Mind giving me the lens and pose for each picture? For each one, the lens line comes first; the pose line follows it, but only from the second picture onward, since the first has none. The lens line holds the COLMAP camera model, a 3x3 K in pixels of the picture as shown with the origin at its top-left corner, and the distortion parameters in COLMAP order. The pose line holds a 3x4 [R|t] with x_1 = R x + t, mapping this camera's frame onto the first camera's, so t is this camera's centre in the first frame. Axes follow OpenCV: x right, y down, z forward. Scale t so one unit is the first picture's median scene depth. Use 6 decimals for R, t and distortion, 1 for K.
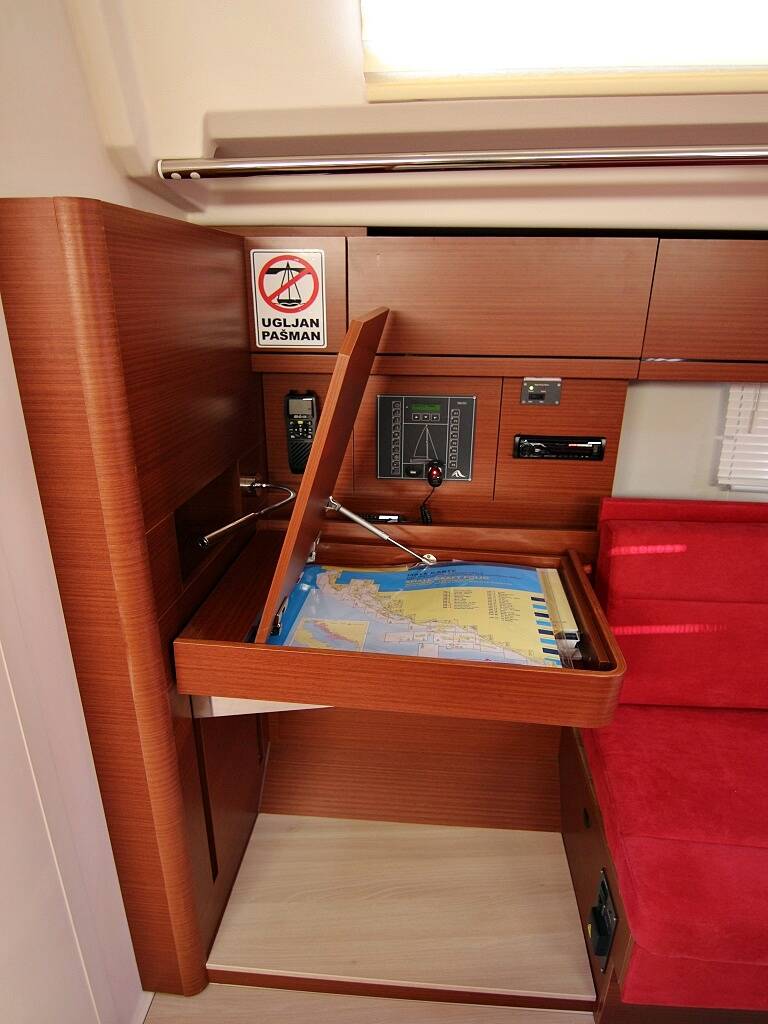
lens RADIAL K [[501.5, 0, 384.1], [0, 501.5, 434.9], [0, 0, 1]] dist [-0.011613, 0.000182]
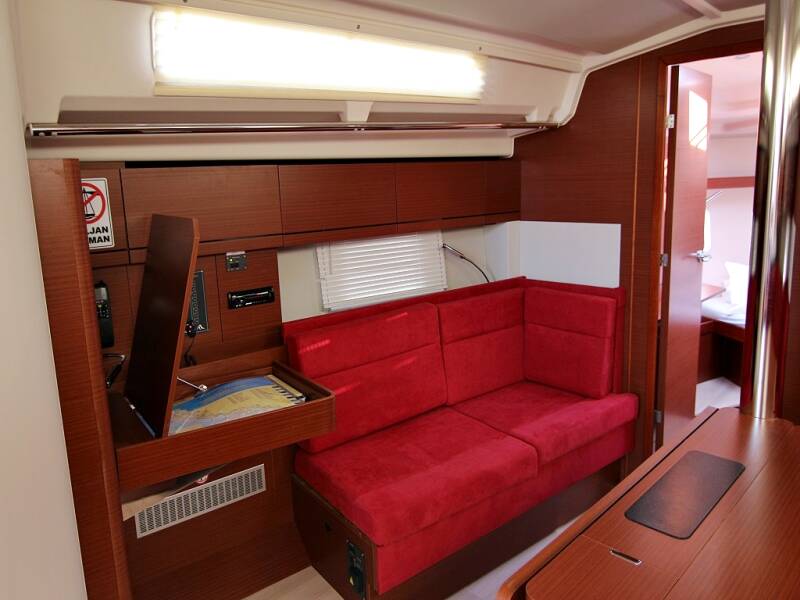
lens RADIAL K [[640.2, 0, 400.0], [0, 640.2, 300.0], [0, 0, 1]] dist [-0.000847, 0.004716]
pose [[0.620597, -0.176396, 0.764031, -0.906813], [0.267527, 0.963536, 0.005153, 0.152456], [-0.737081, 0.201201, 0.645158, -0.618033]]
